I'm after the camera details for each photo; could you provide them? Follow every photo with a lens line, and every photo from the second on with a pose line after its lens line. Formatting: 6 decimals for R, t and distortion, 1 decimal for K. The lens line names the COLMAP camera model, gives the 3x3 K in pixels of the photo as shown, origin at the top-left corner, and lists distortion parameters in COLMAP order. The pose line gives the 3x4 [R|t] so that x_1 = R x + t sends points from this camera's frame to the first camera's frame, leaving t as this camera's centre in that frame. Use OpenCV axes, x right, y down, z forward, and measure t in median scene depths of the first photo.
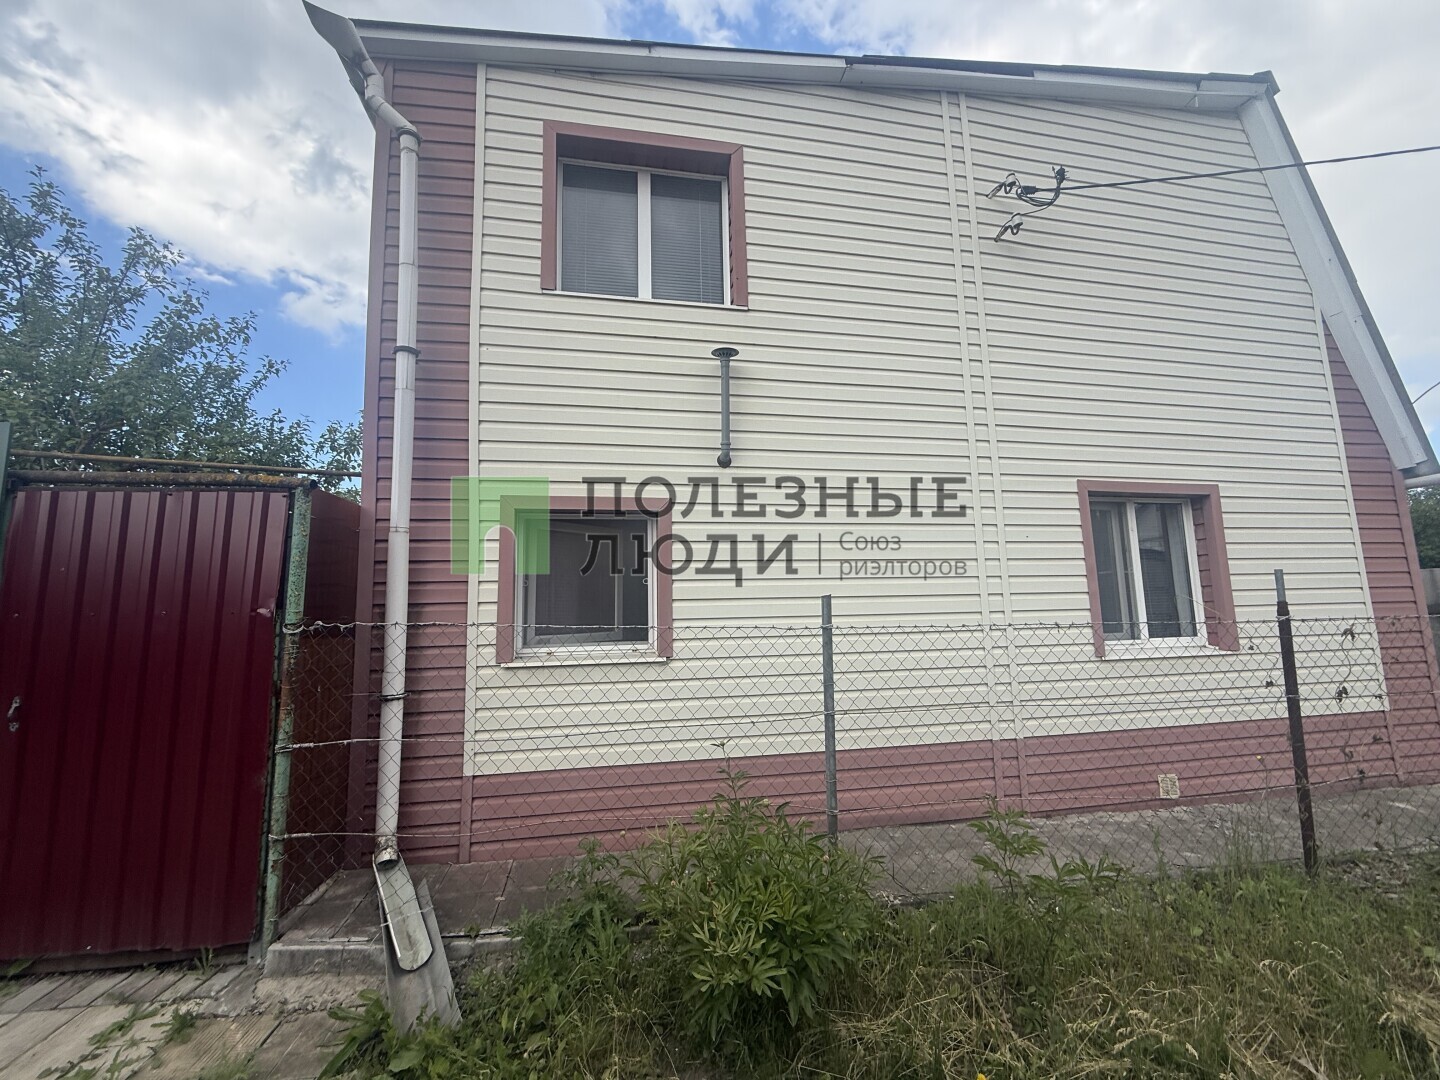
lens RADIAL K [[573.9, 0, 709.3], [0, 573.9, 538.3], [0, 0, 1]] dist [0.003084, -0.000353]
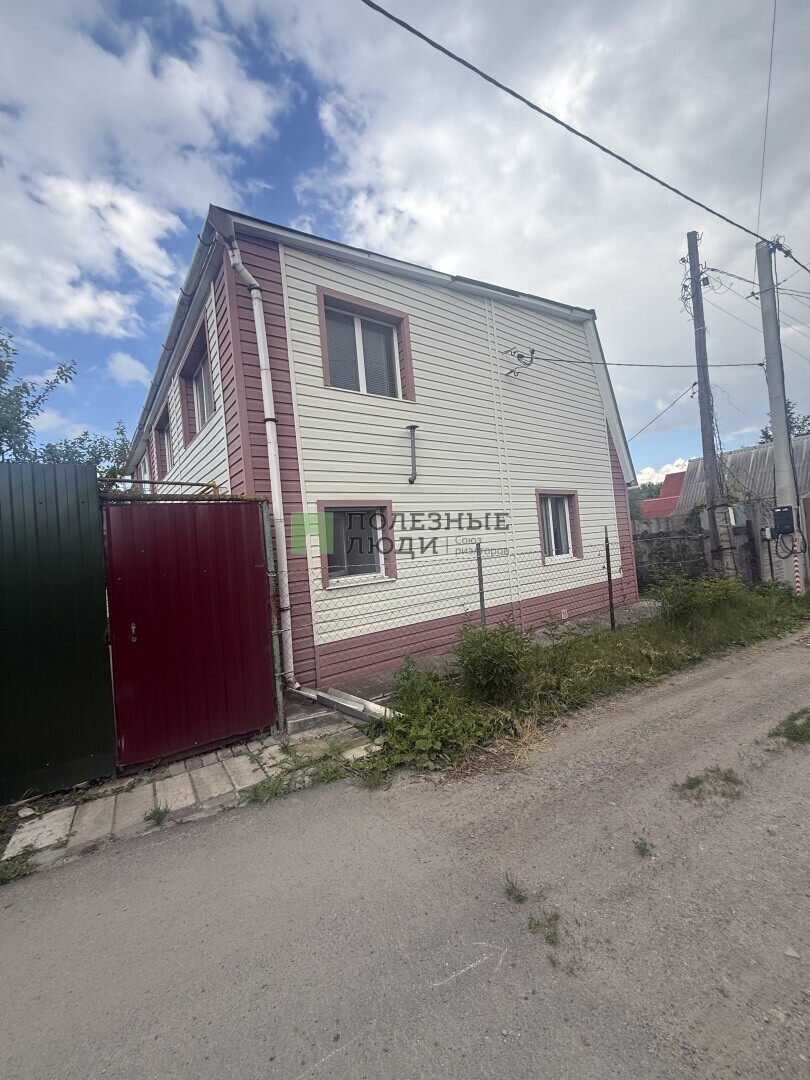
lens RADIAL K [[430.5, 0, 397.6], [0, 430.5, 536.7], [0, 0, 1]] dist [0.003084, -0.000353]
pose [[0.901821, -0.044314, 0.429832, -0.671036], [0.013151, 0.997082, 0.075203, -0.051882], [-0.431910, -0.062167, 0.899772, -0.352329]]
